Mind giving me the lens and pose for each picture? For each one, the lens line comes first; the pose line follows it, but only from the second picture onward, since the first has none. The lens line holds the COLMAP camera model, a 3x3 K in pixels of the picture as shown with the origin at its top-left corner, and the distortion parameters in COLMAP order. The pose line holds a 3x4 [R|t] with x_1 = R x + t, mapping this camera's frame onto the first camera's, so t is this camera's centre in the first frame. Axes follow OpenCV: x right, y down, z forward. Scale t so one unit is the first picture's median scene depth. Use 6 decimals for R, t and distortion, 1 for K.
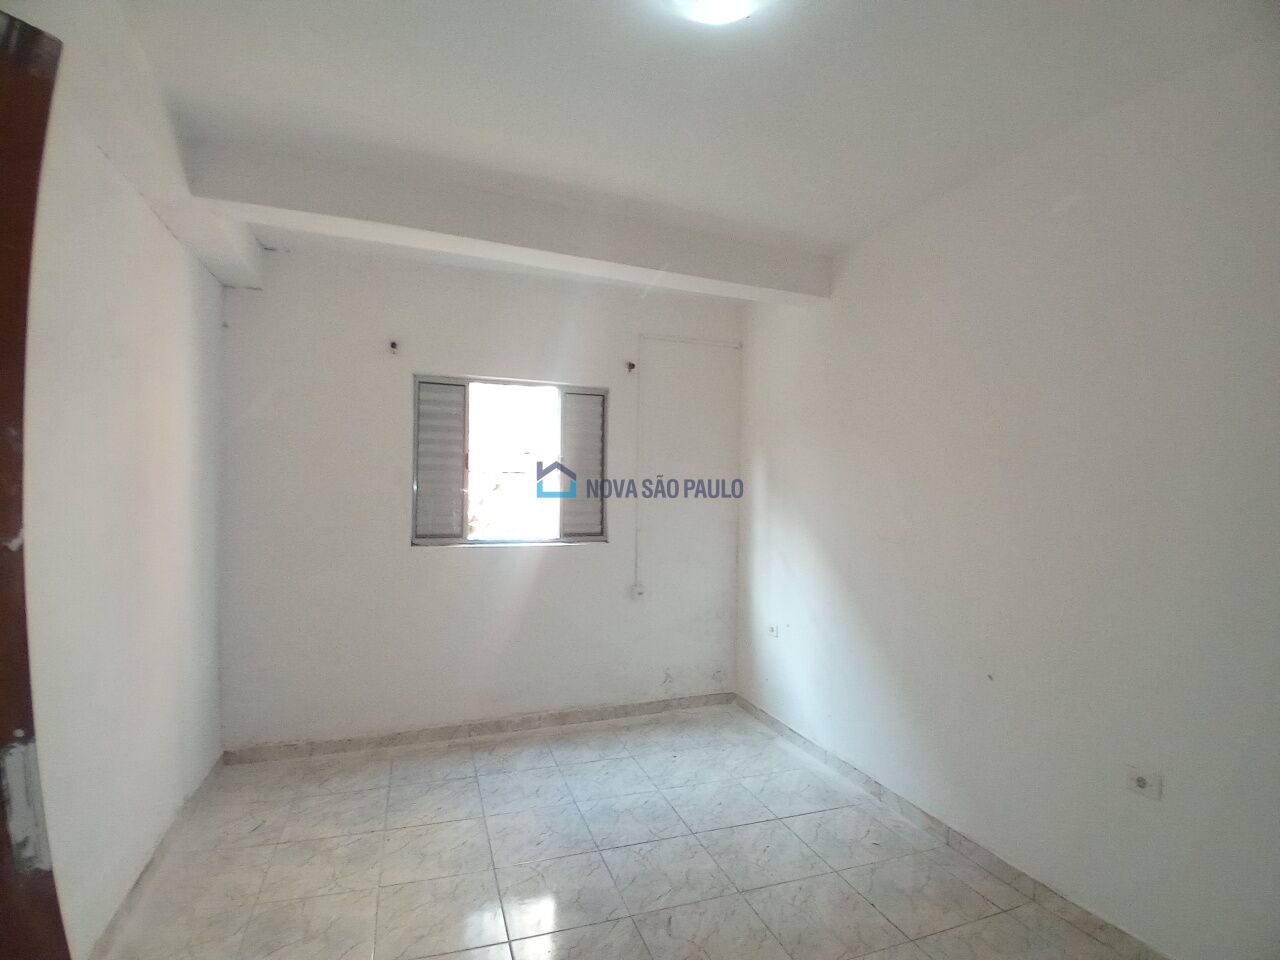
lens RADIAL K [[628.3, 0, 637.3], [0, 628.3, 482.0], [0, 0, 1]] dist [0.010483, -0.049883]
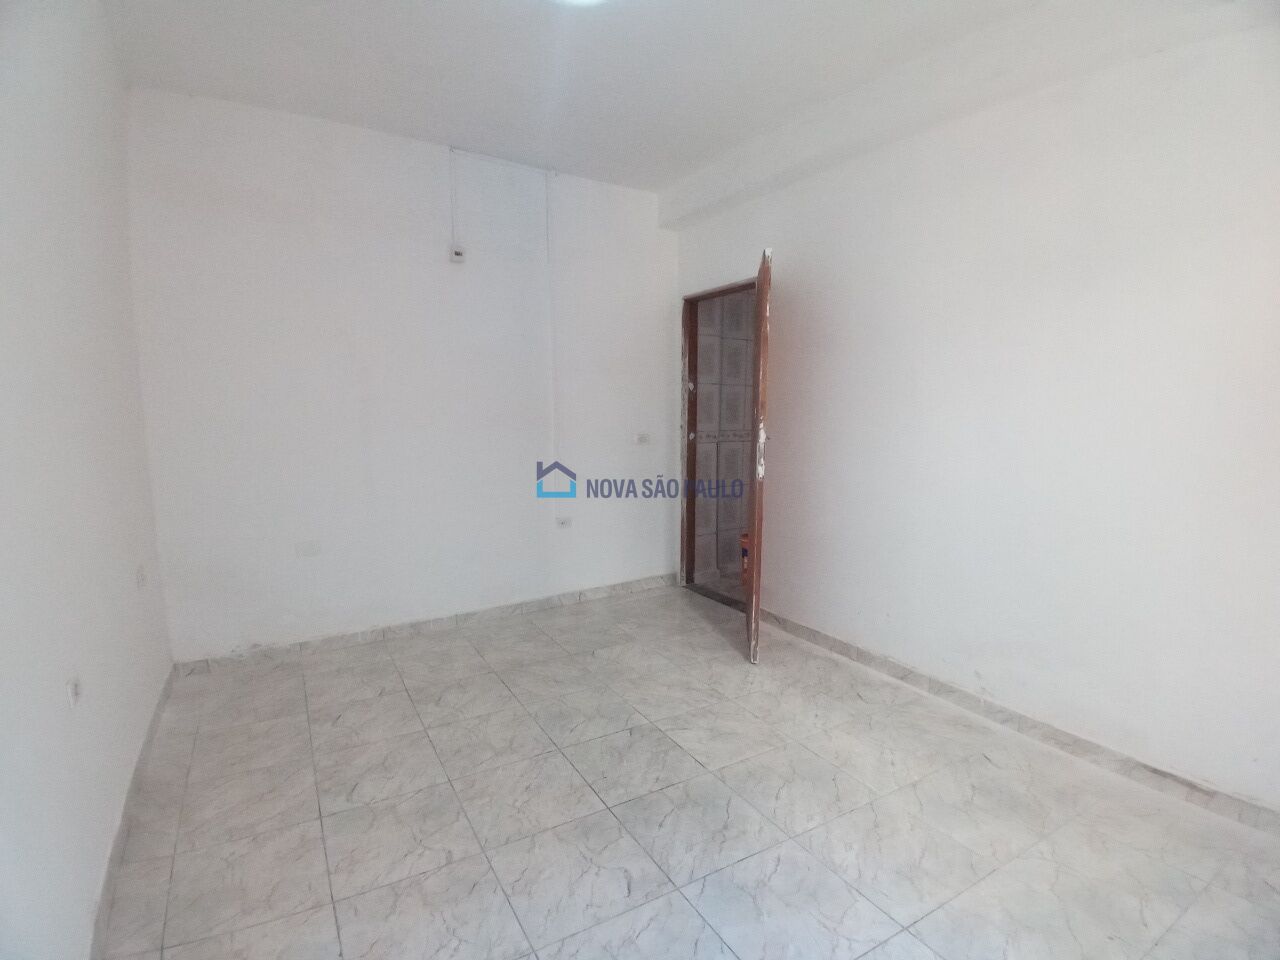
lens RADIAL K [[628.3, 0, 637.3], [0, 628.3, 482.0], [0, 0, 1]] dist [0.010483, -0.049883]
pose [[-0.980858, 0.015631, -0.194096, 0.184785], [-0.007289, 0.993127, 0.116812, 0.082851], [0.194588, 0.115991, -0.974003, 1.677242]]
